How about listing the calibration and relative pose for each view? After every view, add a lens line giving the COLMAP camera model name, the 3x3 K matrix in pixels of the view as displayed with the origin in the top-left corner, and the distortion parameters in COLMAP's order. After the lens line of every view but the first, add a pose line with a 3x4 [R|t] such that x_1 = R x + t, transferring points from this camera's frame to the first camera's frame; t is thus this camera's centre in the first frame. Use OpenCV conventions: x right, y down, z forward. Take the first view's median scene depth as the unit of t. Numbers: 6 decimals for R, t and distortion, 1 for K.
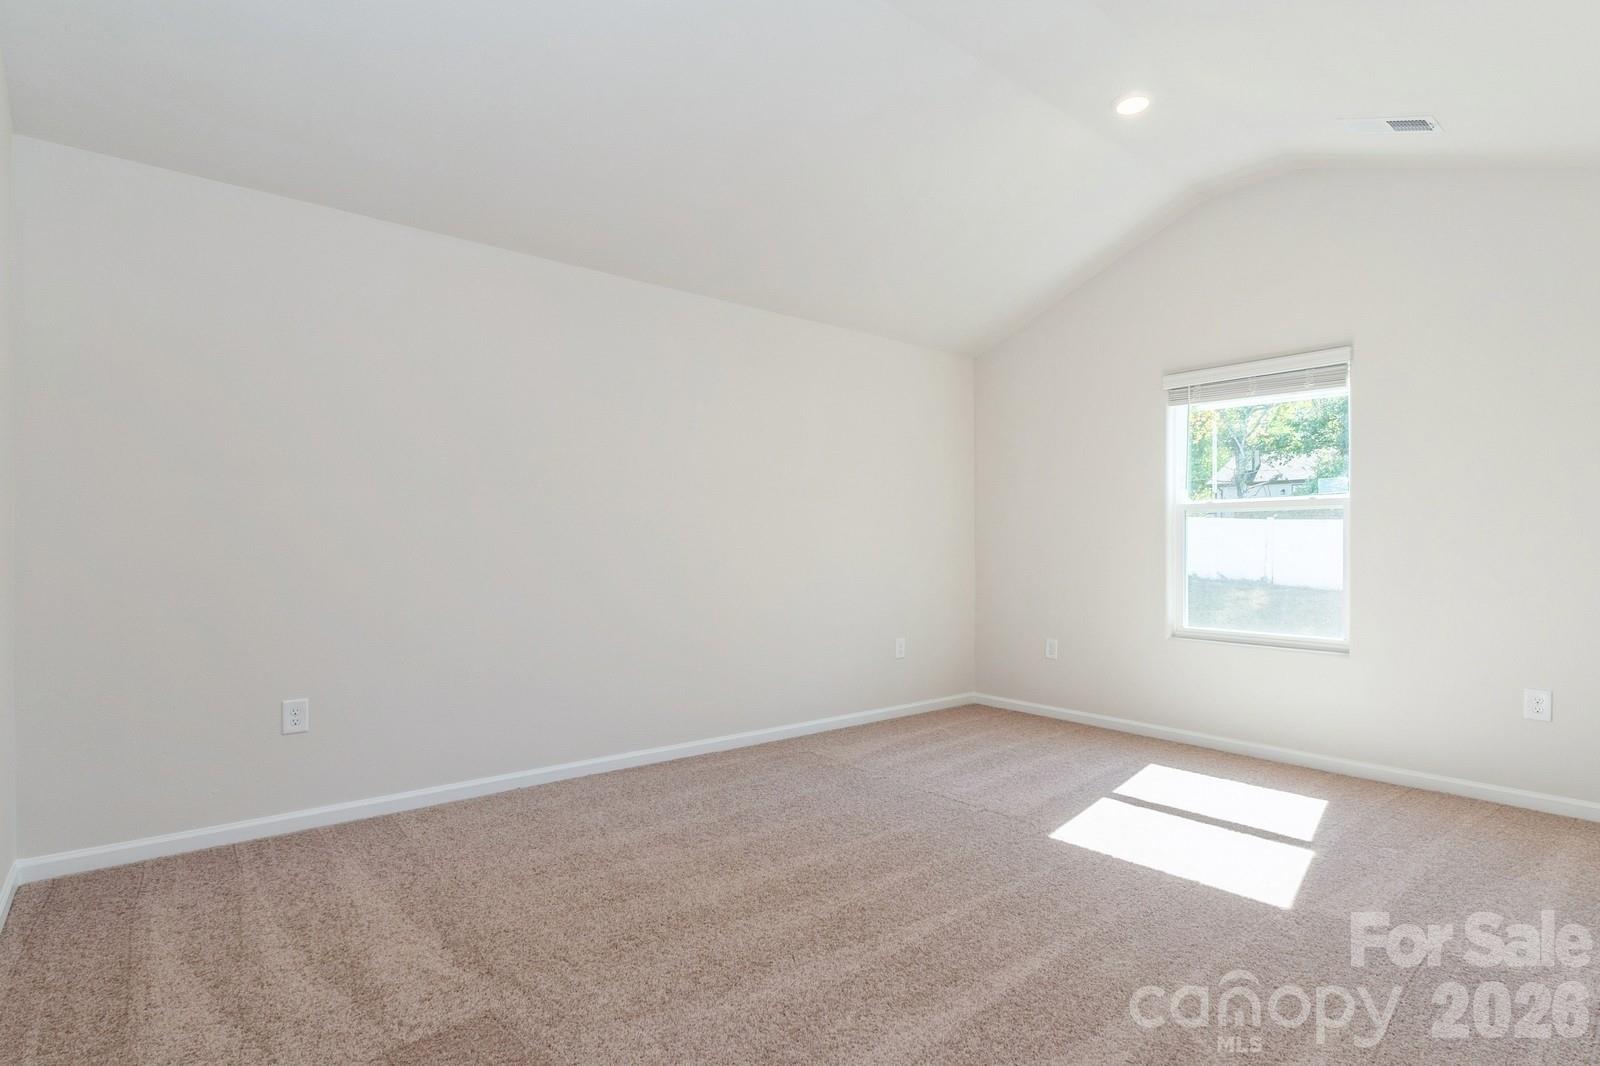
lens RADIAL K [[804.0, 0, 804.0], [0, 804.0, 538.5], [0, 0, 1]] dist [0.018459, -0.002255]
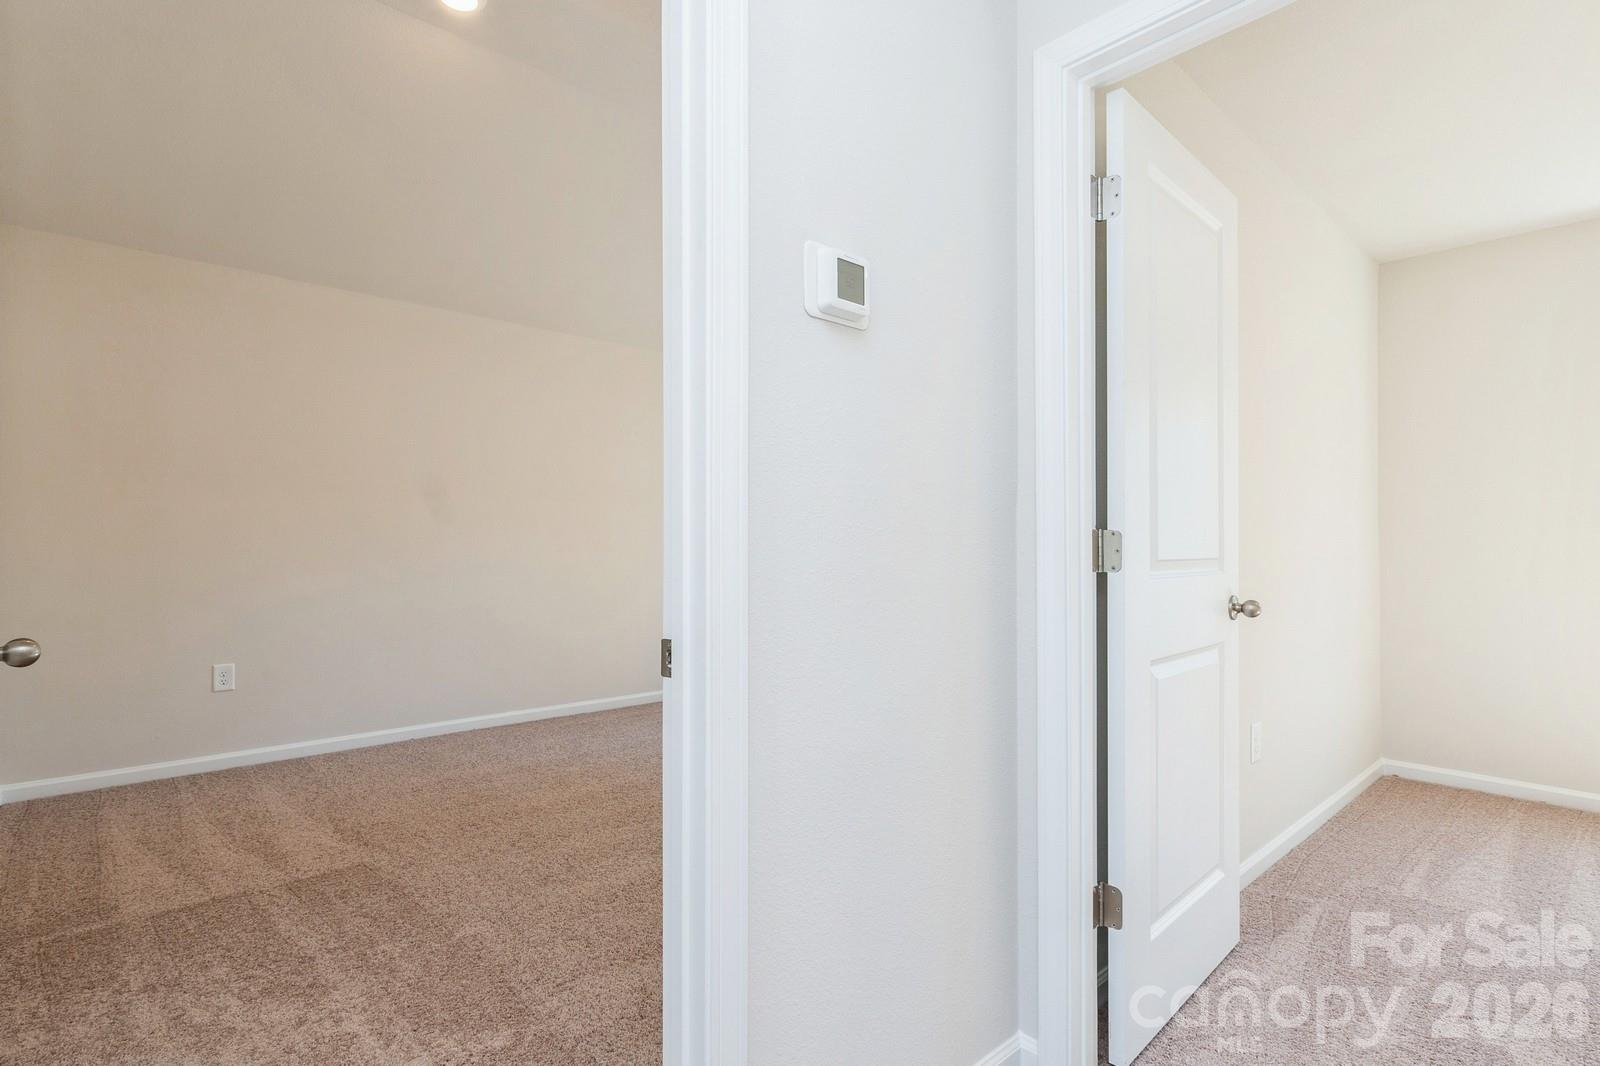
lens RADIAL K [[804.0, 0, 798.2], [0, 804.0, 529.4], [0, 0, 1]] dist [0.018459, -0.002255]
pose [[0.998568, 0.000939, 0.053491, 0.241231], [-0.000571, 0.999976, -0.006892, -0.003327], [-0.053496, 0.006851, 0.998545, -0.379952]]
